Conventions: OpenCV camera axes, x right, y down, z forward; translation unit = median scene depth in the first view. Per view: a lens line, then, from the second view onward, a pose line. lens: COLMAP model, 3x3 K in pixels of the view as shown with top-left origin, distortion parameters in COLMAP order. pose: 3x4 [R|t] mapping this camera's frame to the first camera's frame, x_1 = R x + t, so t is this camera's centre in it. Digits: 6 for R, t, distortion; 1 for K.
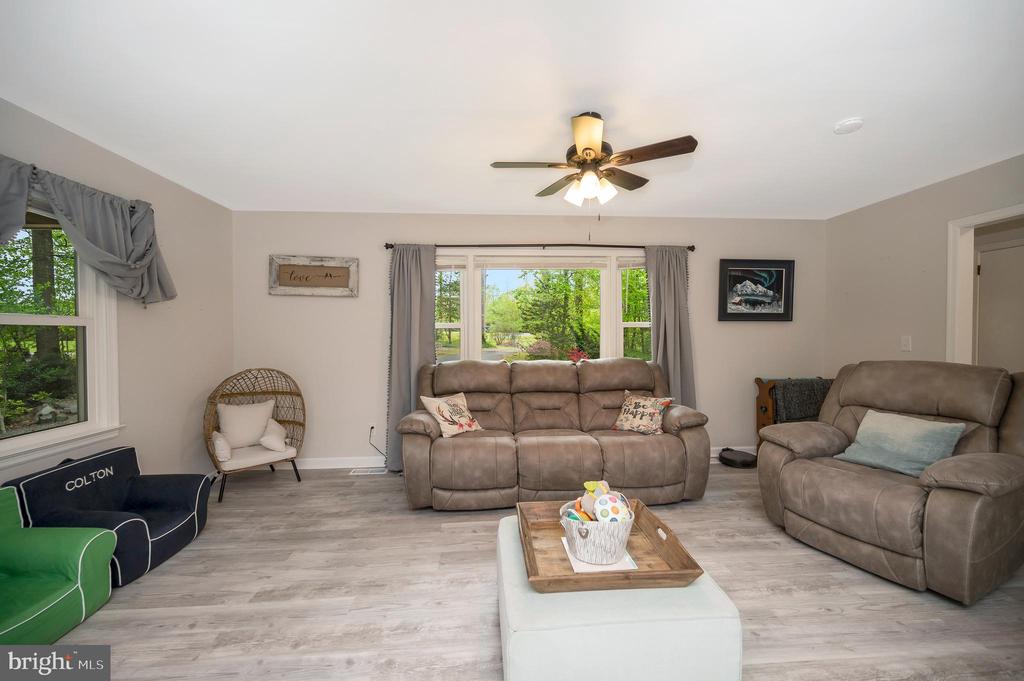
lens RADIAL K [[411.2, 0, 508.4], [0, 411.2, 341.0], [0, 0, 1]] dist [0.000444, -0.000039]
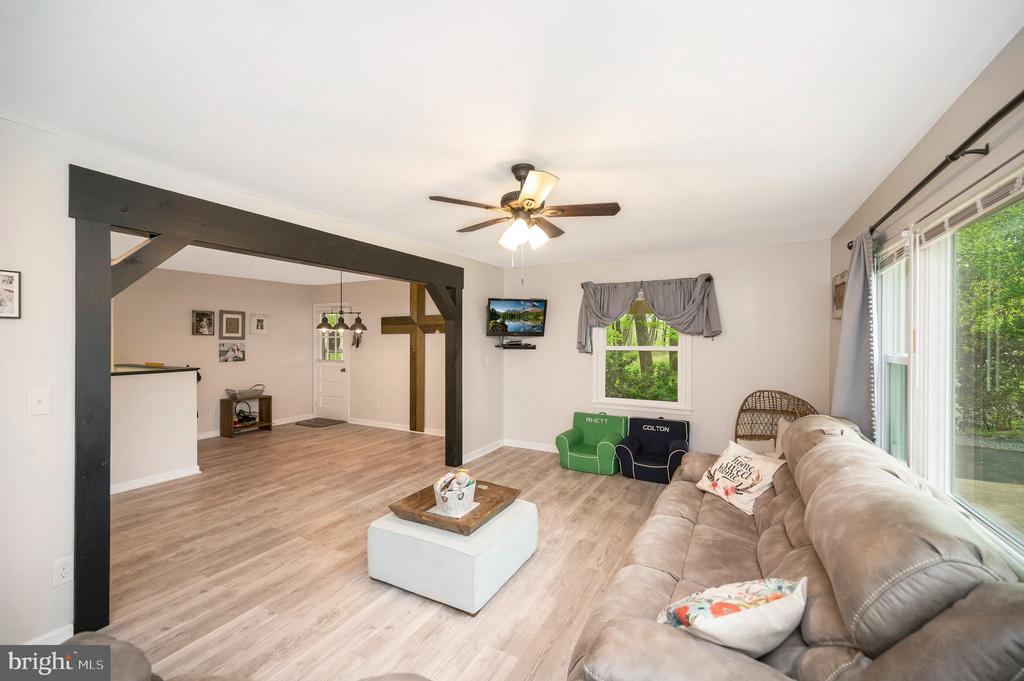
lens RADIAL K [[411.2, 0, 508.4], [0, 411.2, 341.0], [0, 0, 1]] dist [0.000444, -0.000039]
pose [[-0.538466, 0.003294, -0.842641, 1.102603], [-0.015420, 0.999786, 0.013762, -0.111961], [0.842506, 0.020404, -0.538300, 1.551804]]
